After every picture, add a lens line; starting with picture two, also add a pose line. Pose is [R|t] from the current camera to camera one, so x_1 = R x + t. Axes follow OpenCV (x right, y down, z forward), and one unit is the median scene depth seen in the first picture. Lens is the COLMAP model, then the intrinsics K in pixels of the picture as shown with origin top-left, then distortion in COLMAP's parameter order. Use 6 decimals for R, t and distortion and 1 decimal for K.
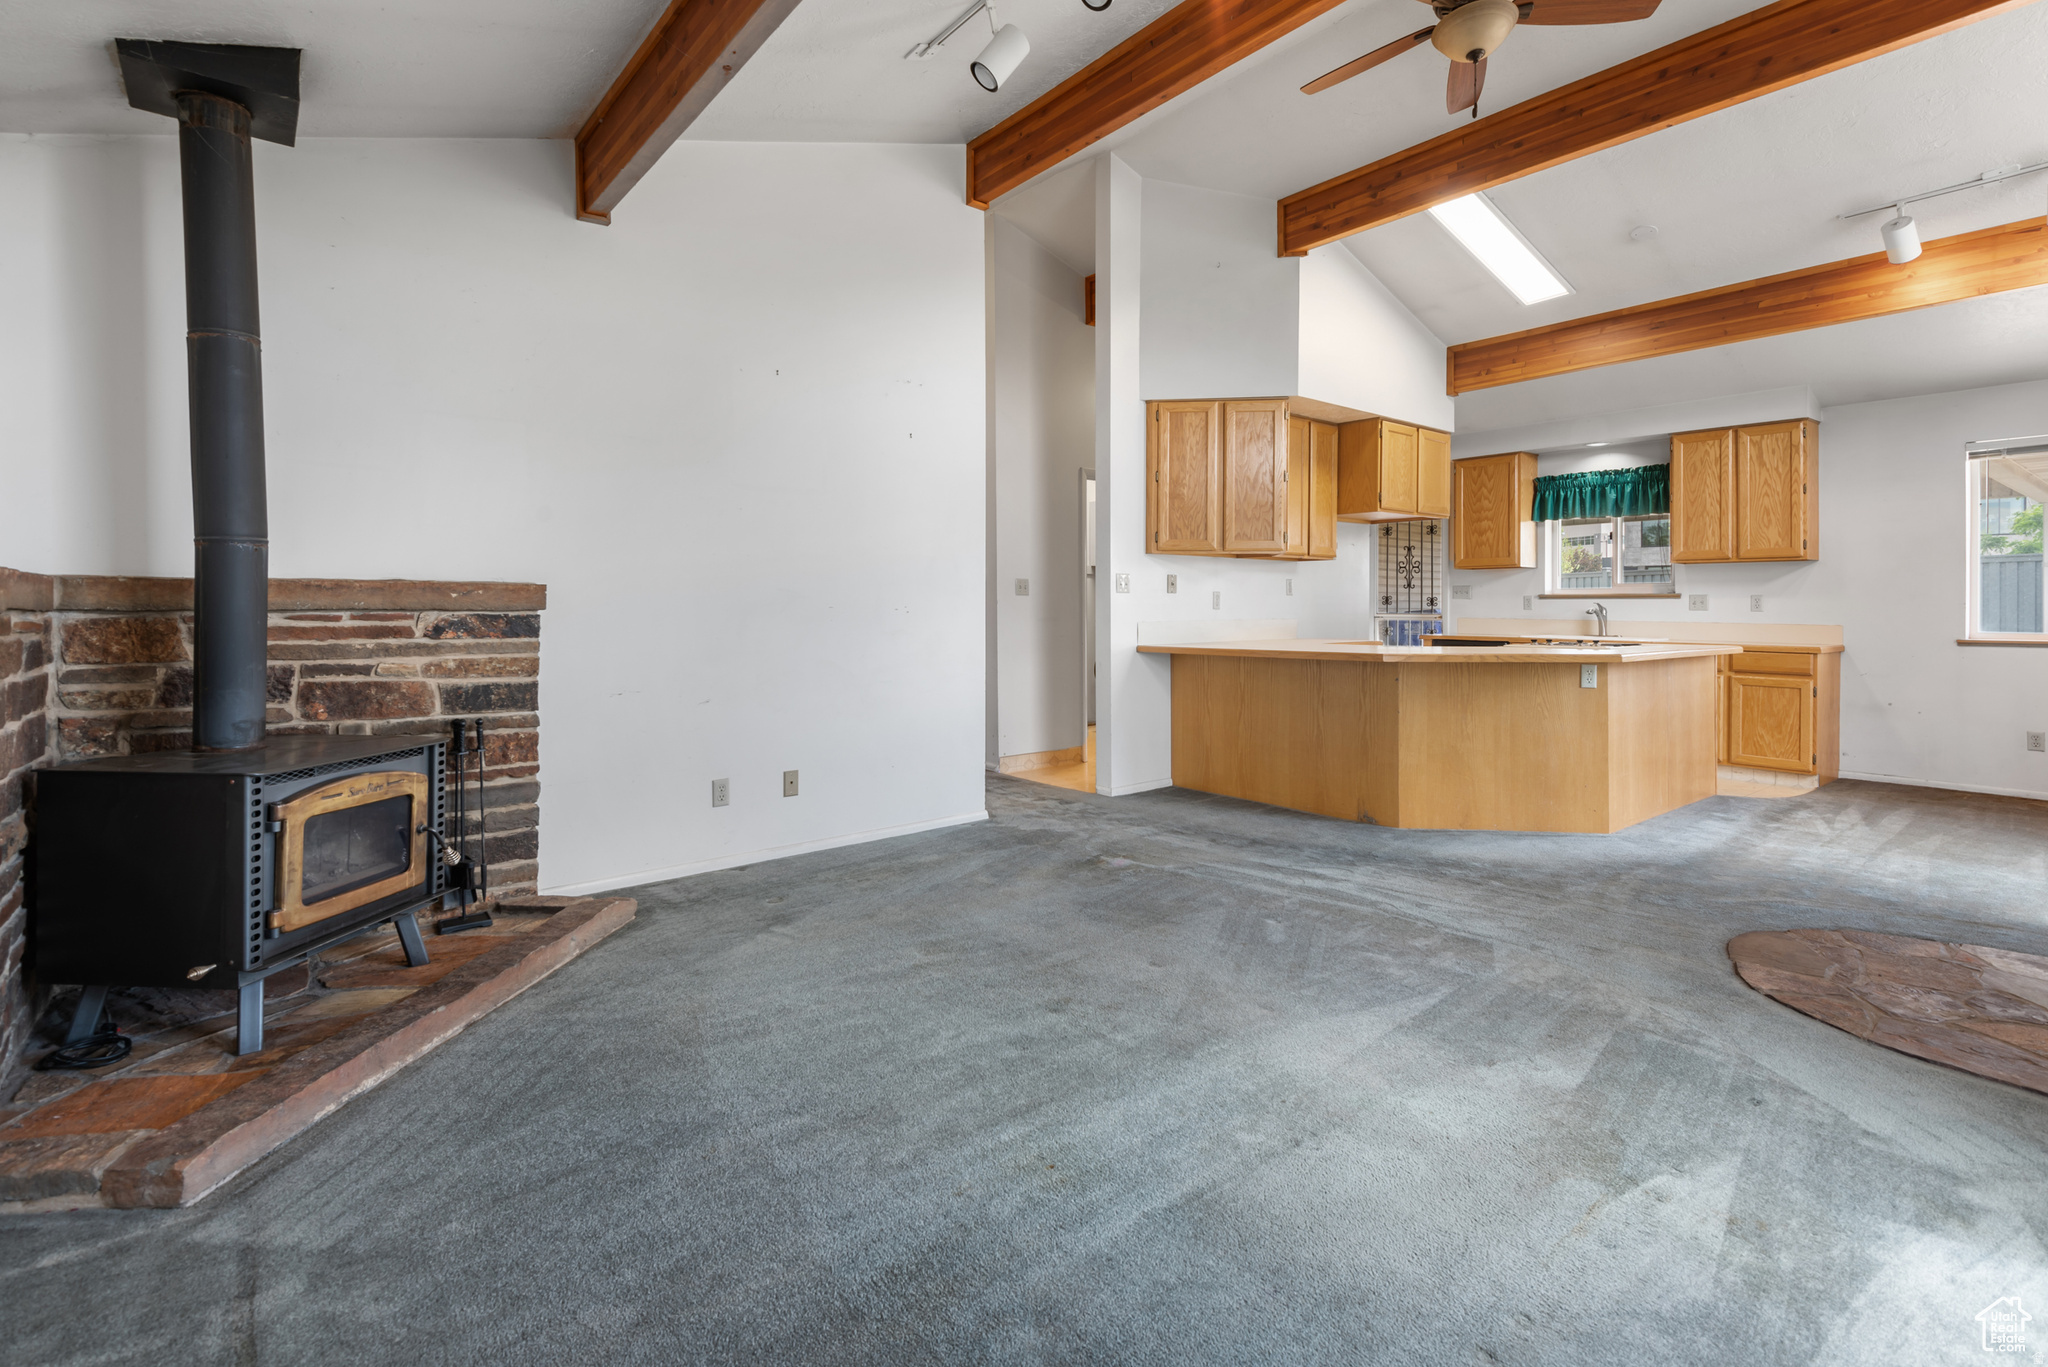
lens RADIAL K [[935.3, 0, 1042.1], [0, 935.3, 614.5], [0, 0, 1]] dist [0.008040, -0.001757]
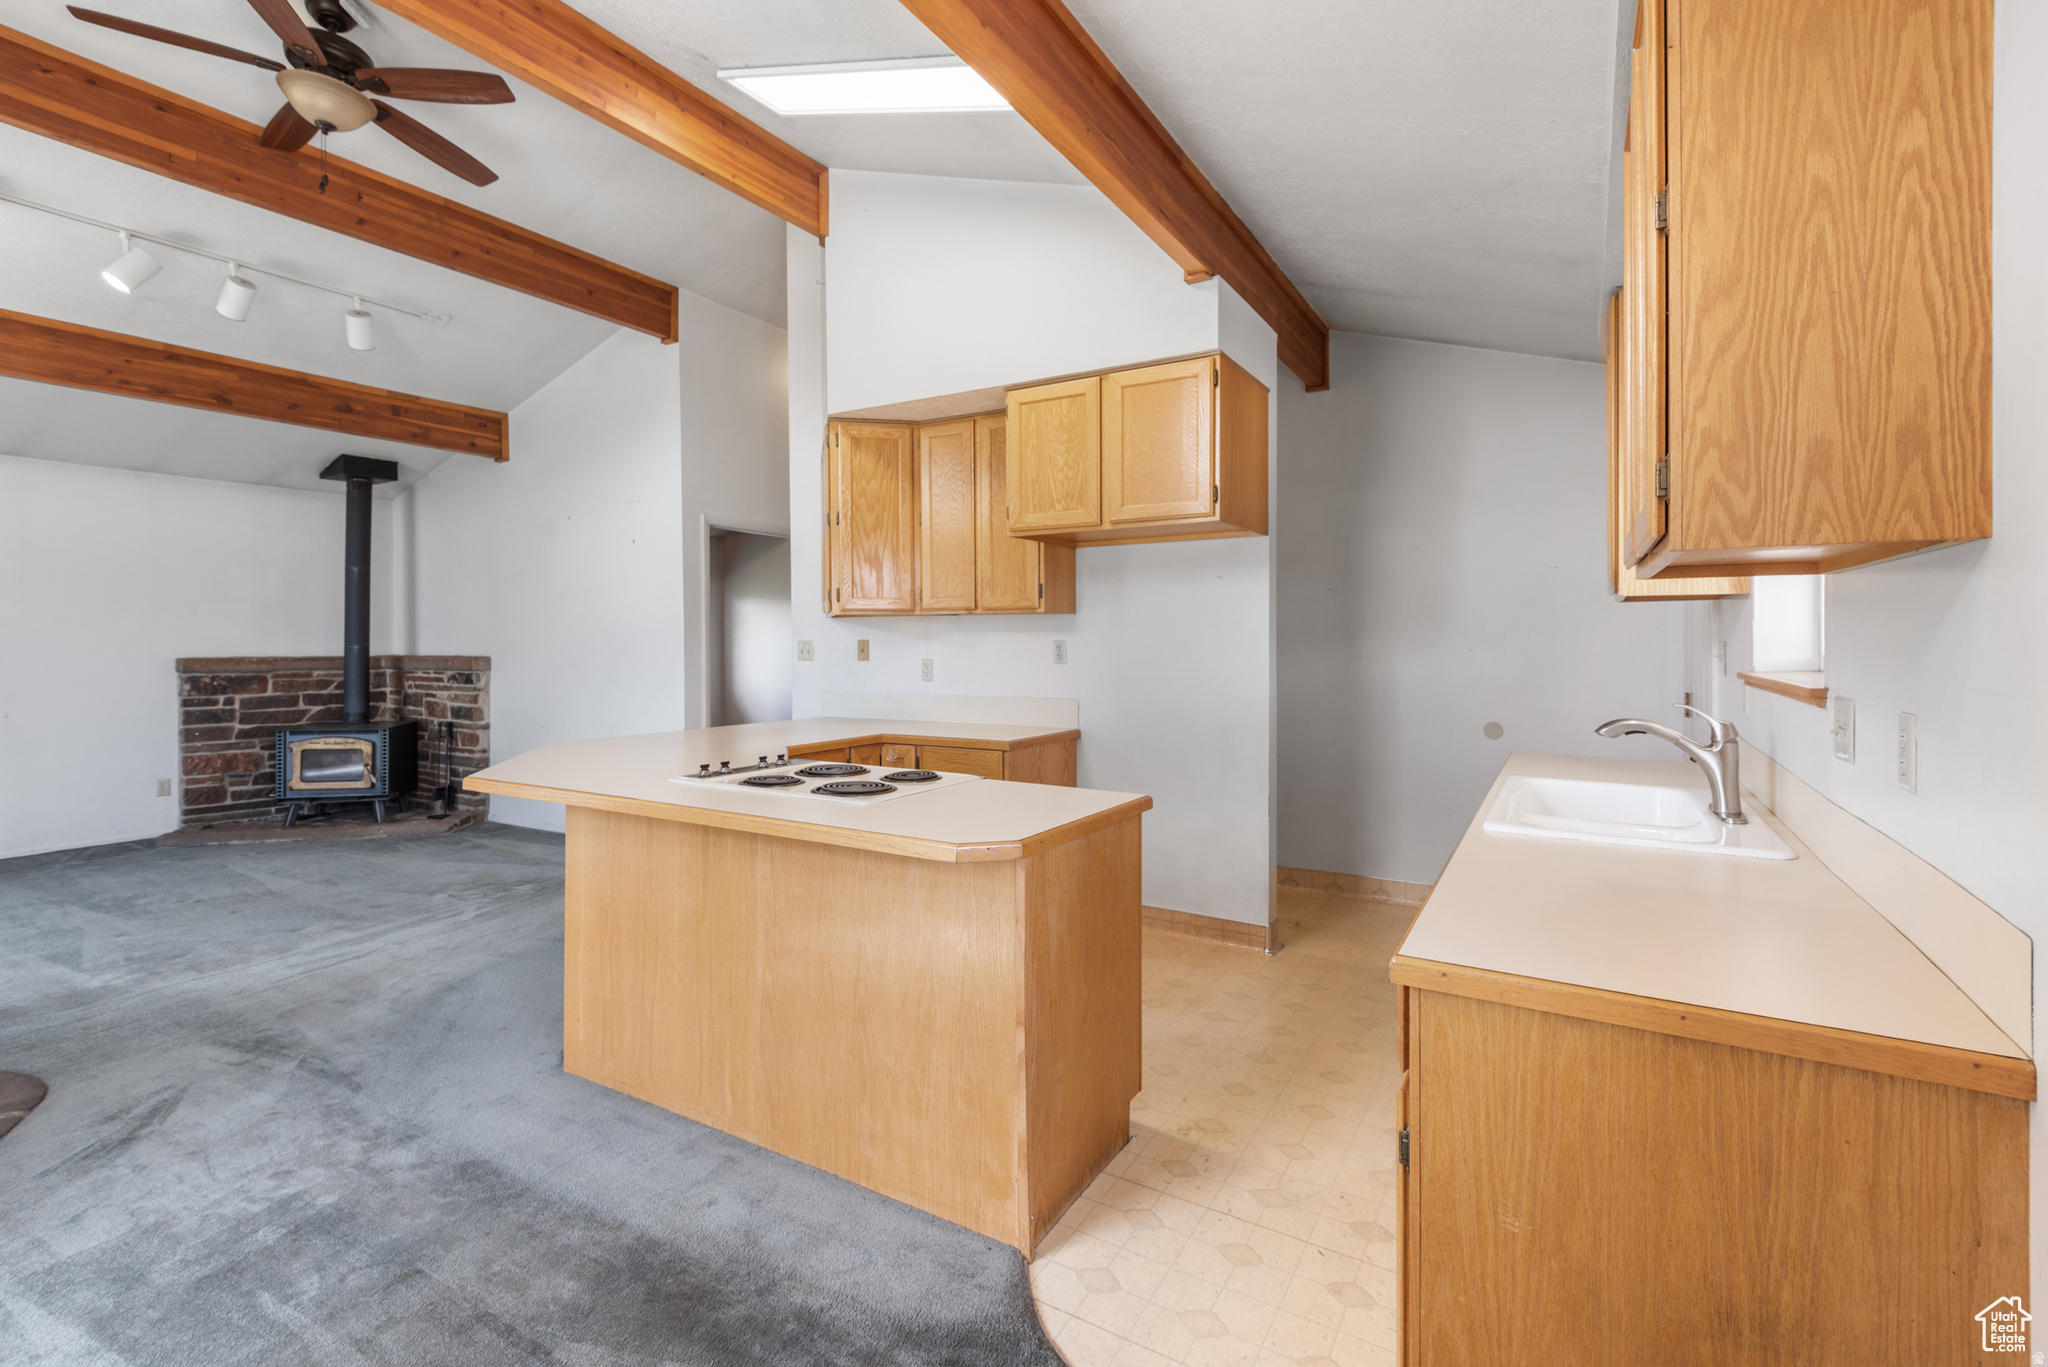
lens RADIAL K [[935.3, 0, 1064.6], [0, 935.3, 640.0], [0, 0, 1]] dist [0.008040, -0.001757]
pose [[0.349172, -0.002304, -0.937056, 0.968831], [-0.004531, 0.999981, -0.004147, -0.037018], [0.937048, 0.005694, 0.349155, 0.814644]]
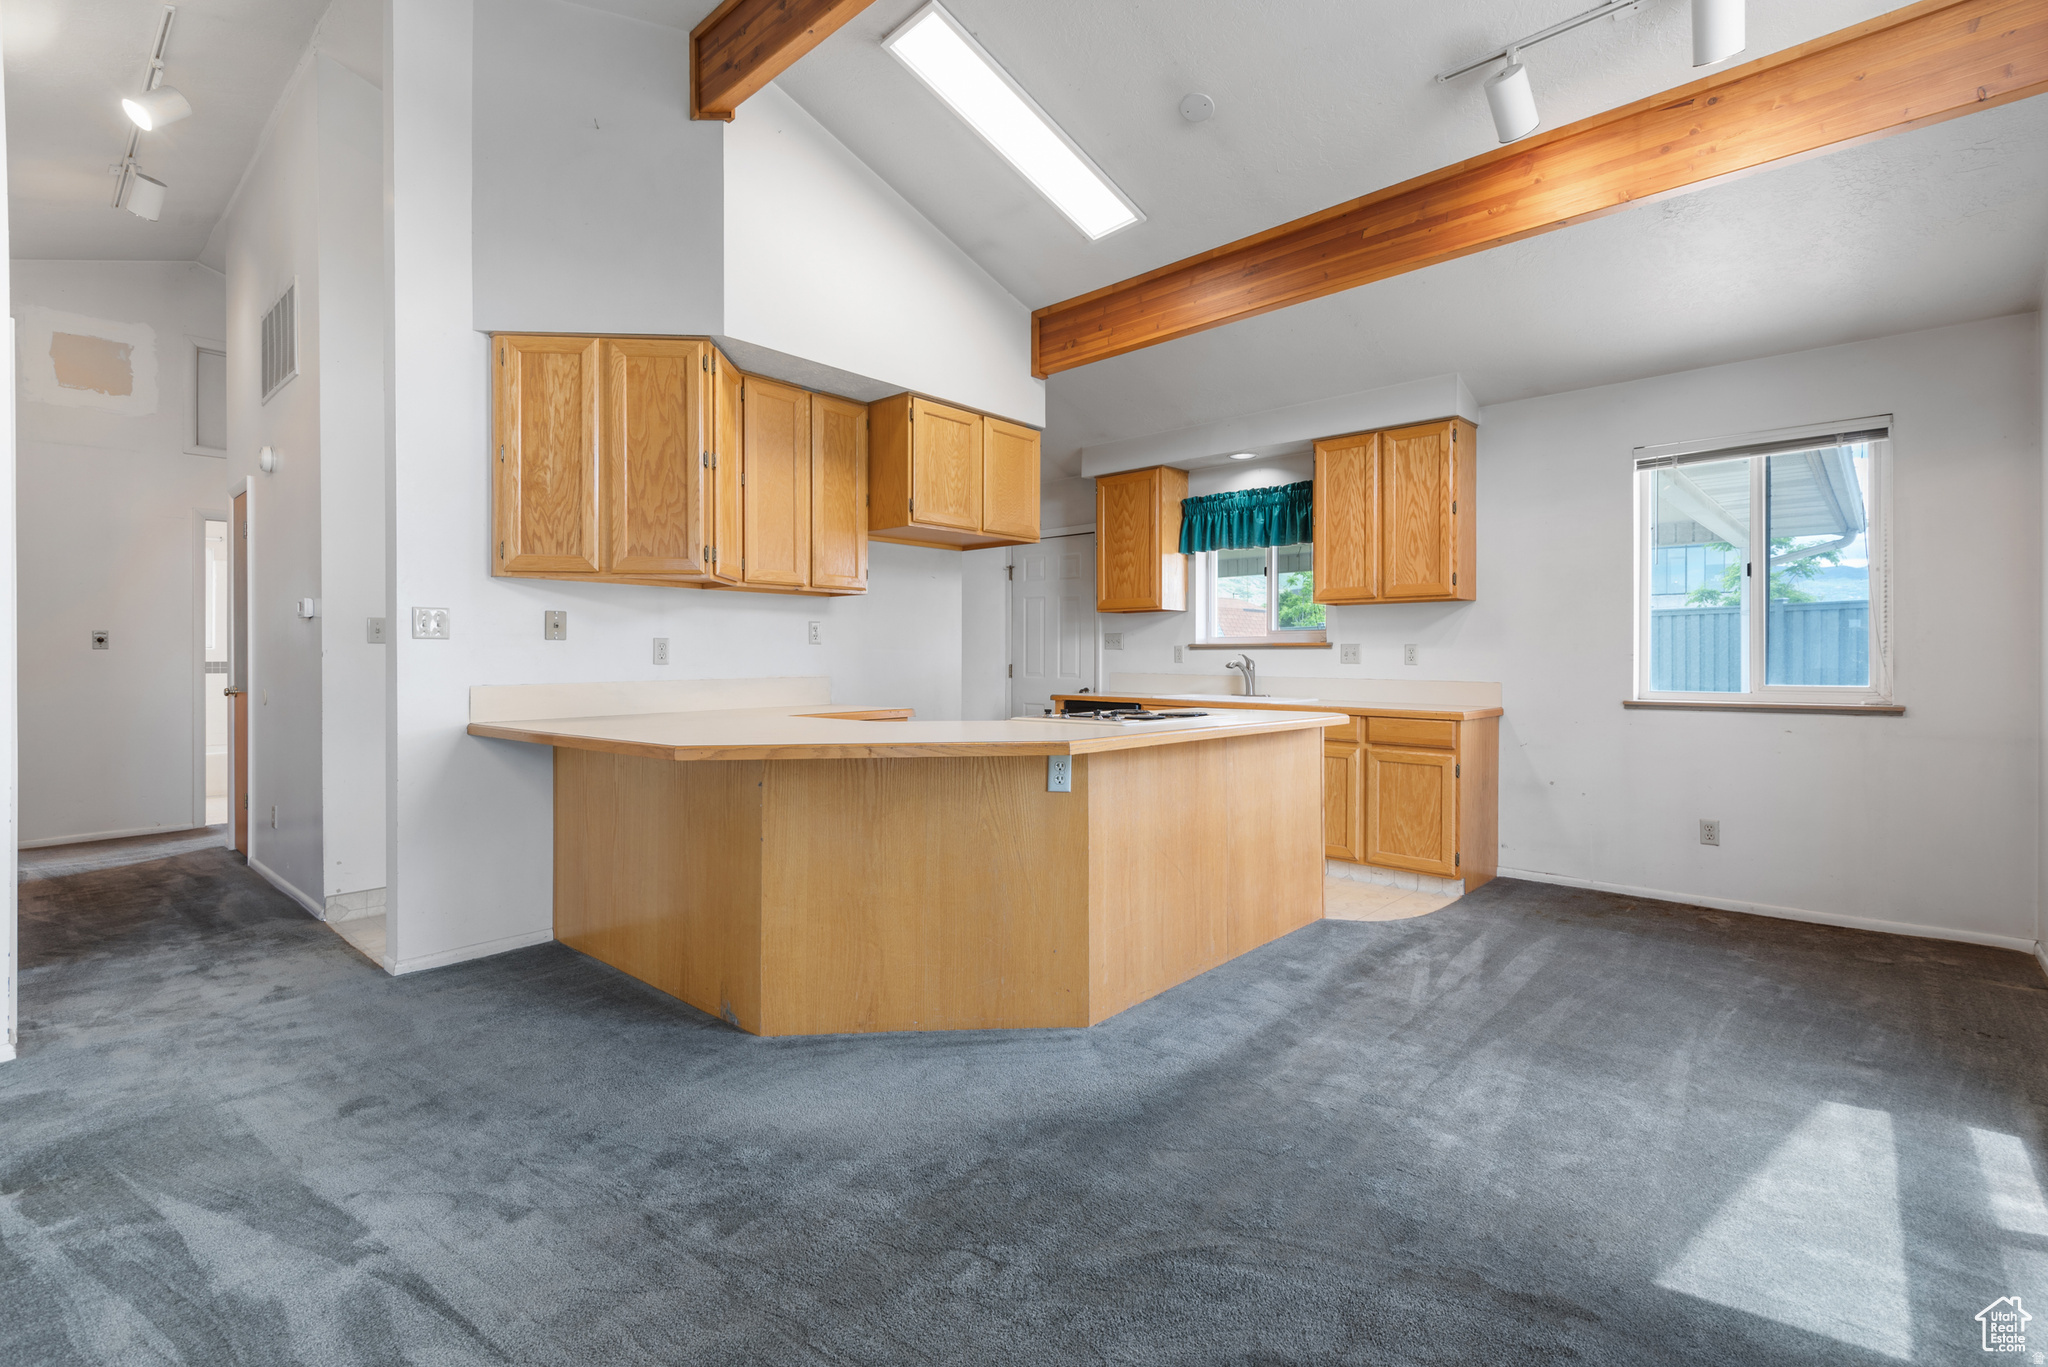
lens RADIAL K [[935.3, 0, 1026.3], [0, 935.3, 666.9], [0, 0, 1]] dist [0.008040, -0.001757]
pose [[0.987568, -0.002369, 0.157177, 0.334225], [0.002576, 0.999996, -0.001114, -0.001844], [-0.157174, 0.001505, 0.987570, 0.285399]]
